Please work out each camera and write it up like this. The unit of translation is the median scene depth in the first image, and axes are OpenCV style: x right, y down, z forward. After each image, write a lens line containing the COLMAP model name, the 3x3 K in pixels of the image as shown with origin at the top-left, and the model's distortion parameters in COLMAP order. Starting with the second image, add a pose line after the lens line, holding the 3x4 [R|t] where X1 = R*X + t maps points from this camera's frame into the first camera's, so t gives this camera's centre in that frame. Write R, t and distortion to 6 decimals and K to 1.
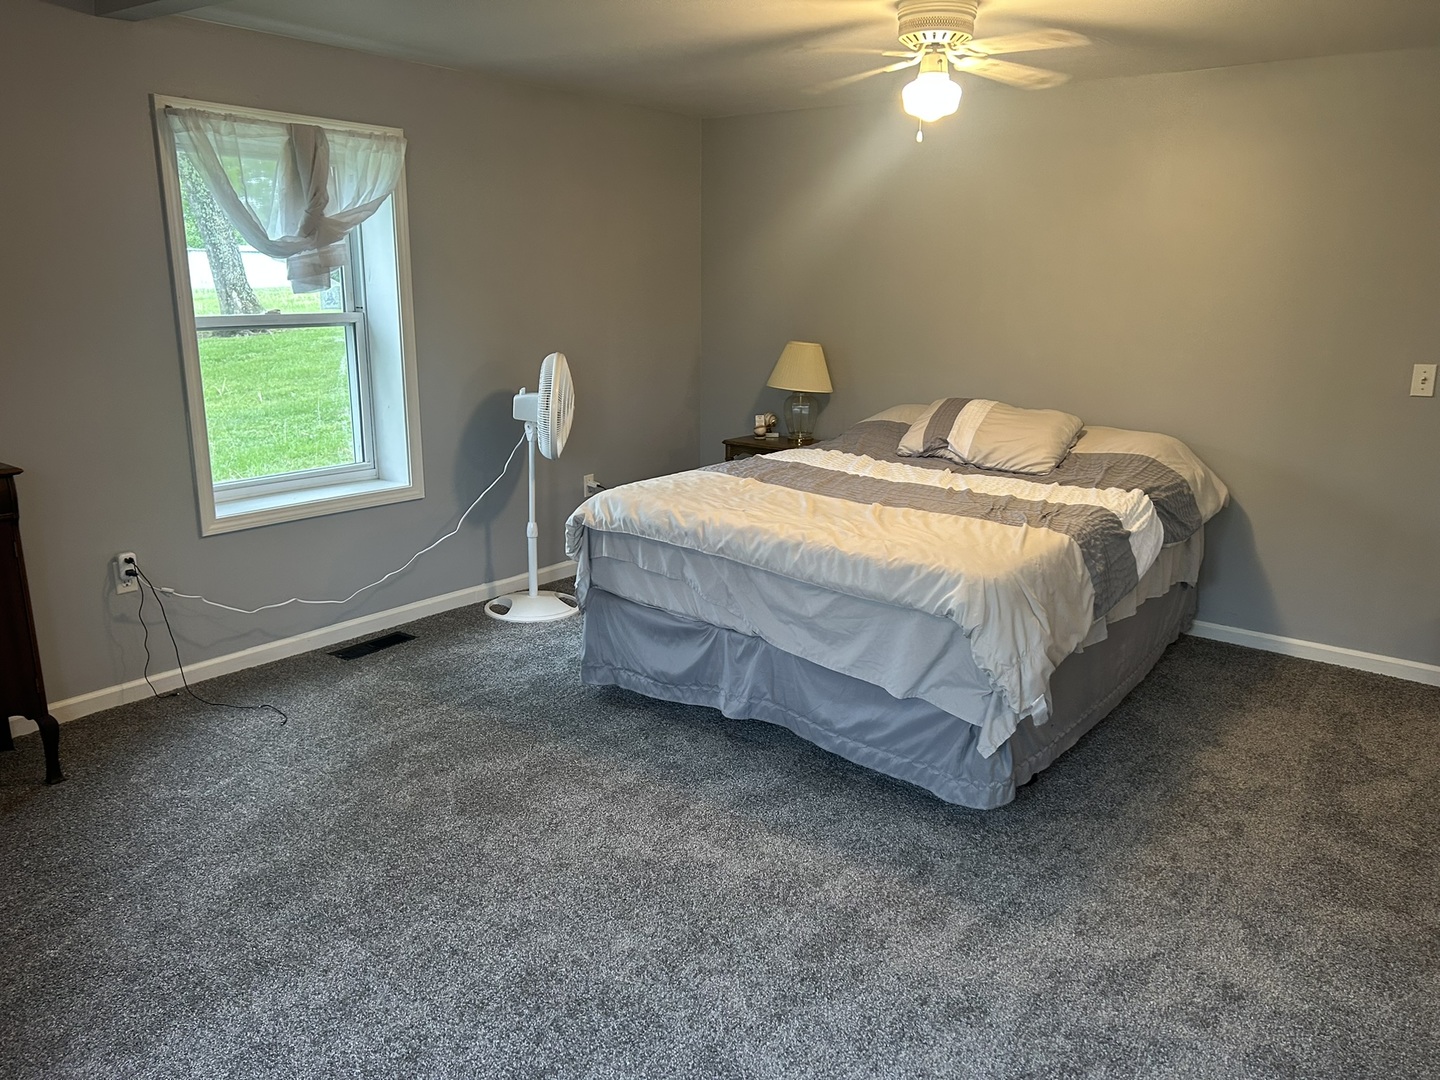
lens RADIAL K [[1087.7, 0, 716.2], [0, 1087.7, 536.8], [0, 0, 1]] dist [0.095208, -0.090020]
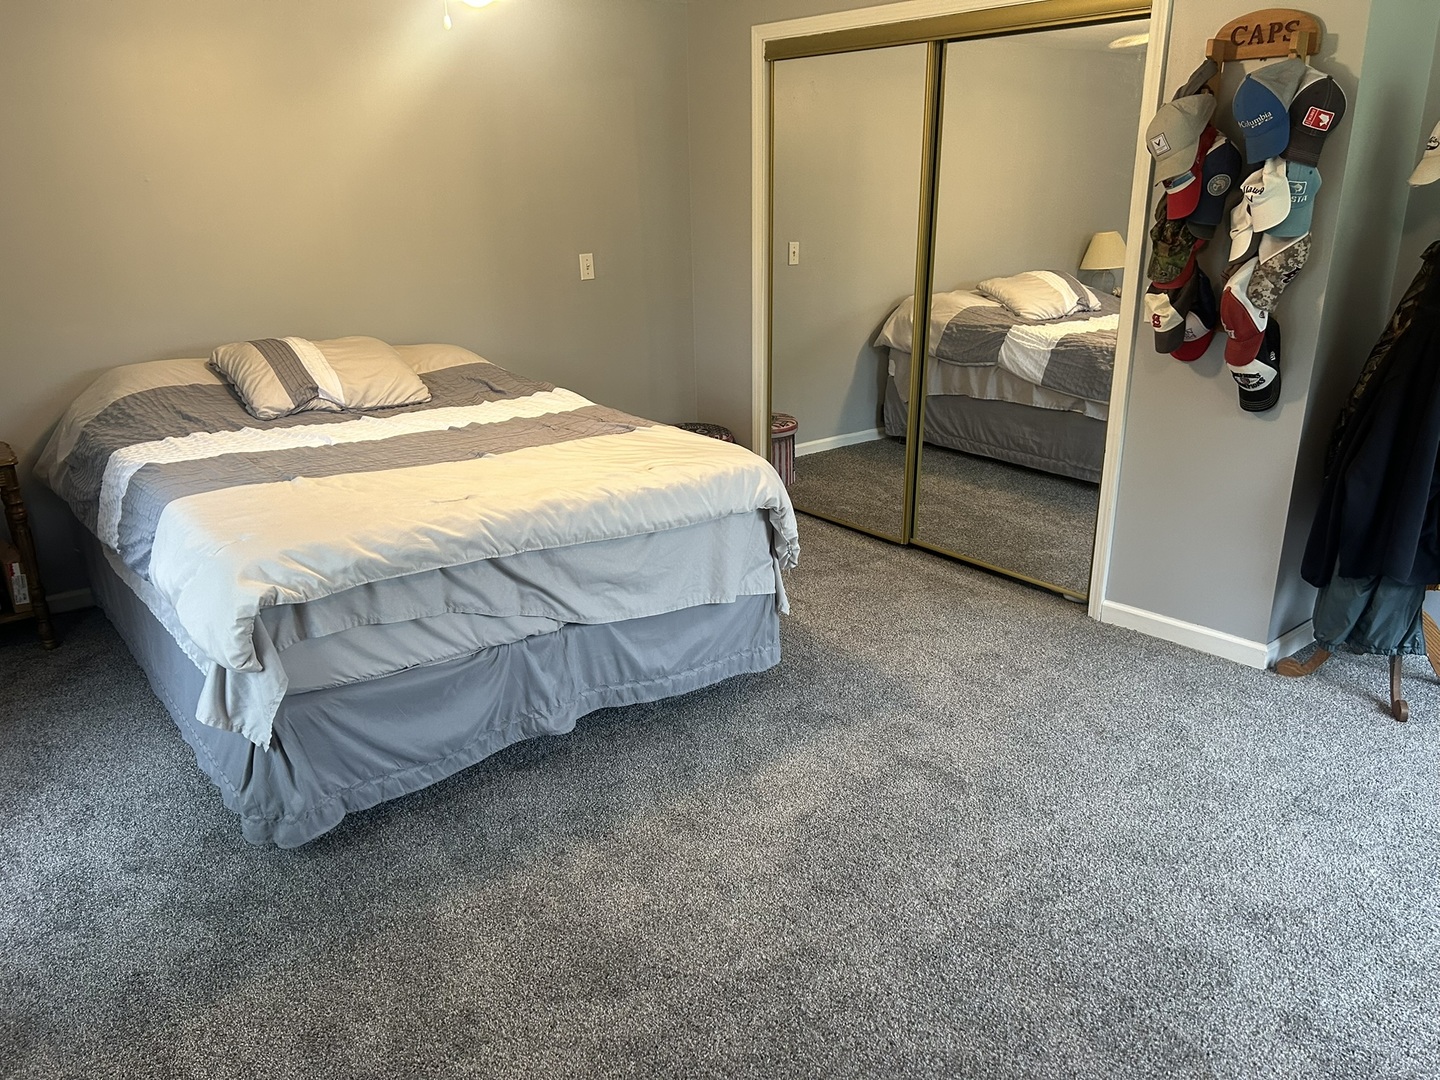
lens RADIAL K [[1087.7, 0, 716.7], [0, 1087.7, 543.0], [0, 0, 1]] dist [0.095208, -0.090020]
pose [[0.229613, -0.320112, 0.919133, -0.638811], [0.242571, 0.933387, 0.264479, -0.151658], [-0.942570, 0.162227, 0.291968, 0.583575]]
